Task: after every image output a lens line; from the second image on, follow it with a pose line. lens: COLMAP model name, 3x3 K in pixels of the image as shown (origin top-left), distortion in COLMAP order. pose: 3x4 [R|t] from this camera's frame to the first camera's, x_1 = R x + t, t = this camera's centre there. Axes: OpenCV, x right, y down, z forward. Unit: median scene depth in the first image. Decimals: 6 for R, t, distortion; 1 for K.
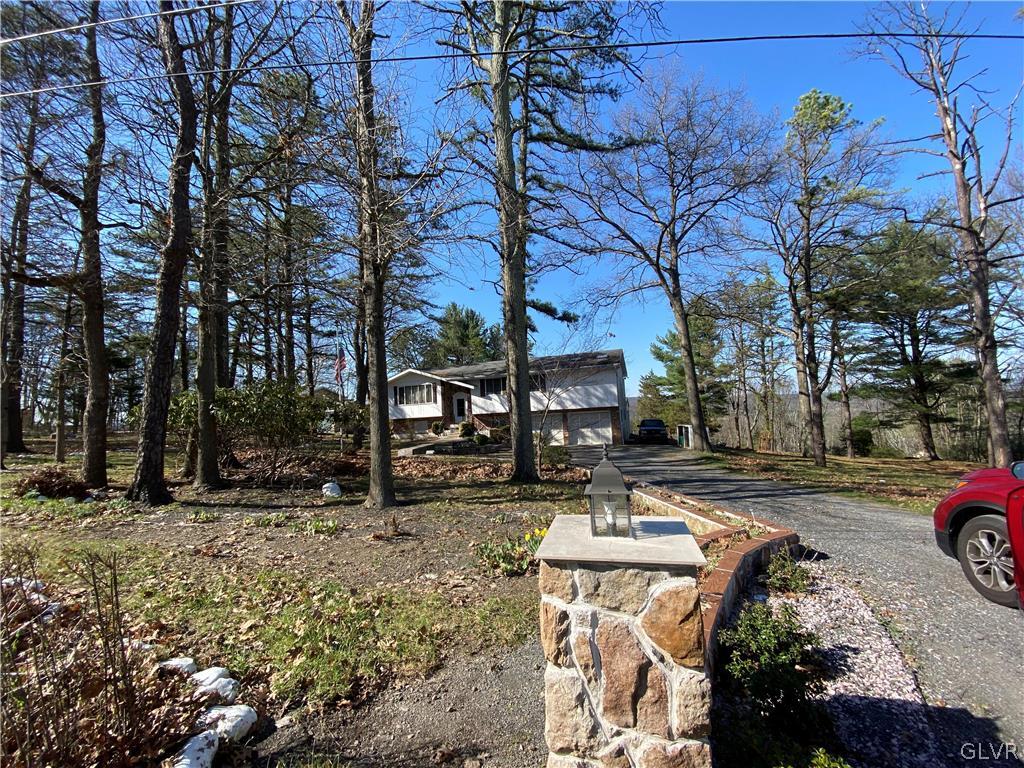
lens RADIAL K [[413.9, 0, 515.0], [0, 413.9, 386.2], [0, 0, 1]] dist [-0.000810, -0.012912]
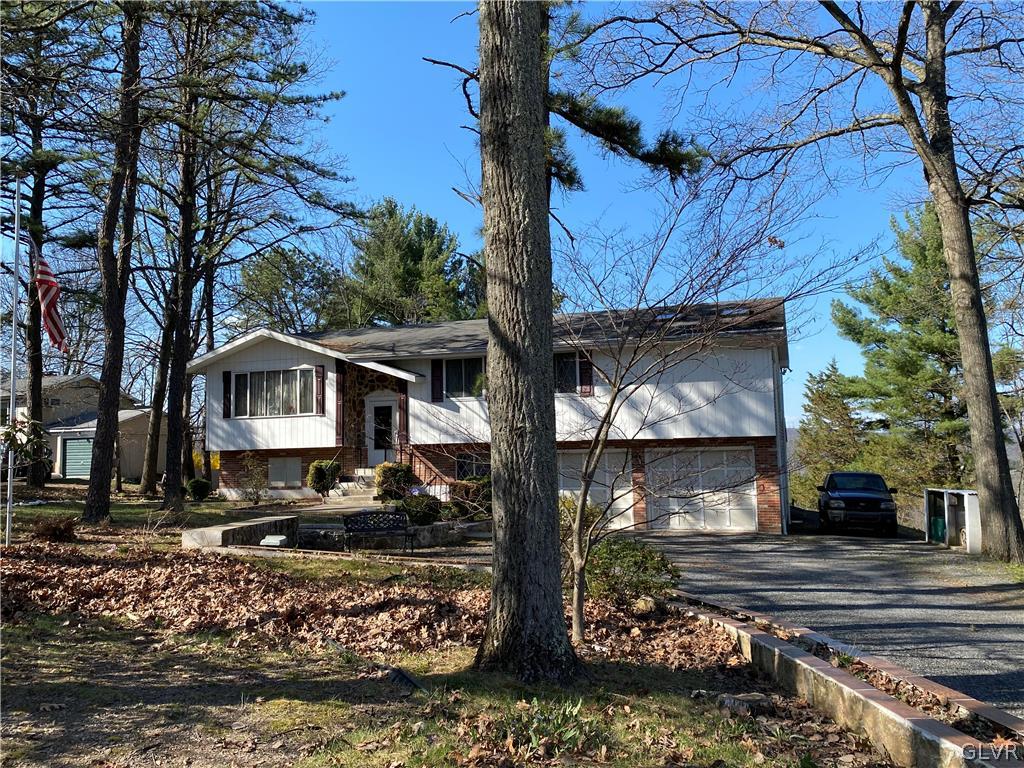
lens RADIAL K [[686.5, 0, 512.0], [0, 686.5, 384.0], [0, 0, 1]] dist [0.007324, 0.001017]
pose [[0.999199, 0.029941, -0.026535, 0.012805], [-0.031138, 0.998461, -0.045901, 0.036023], [0.025120, 0.046690, 0.998594, 0.327791]]
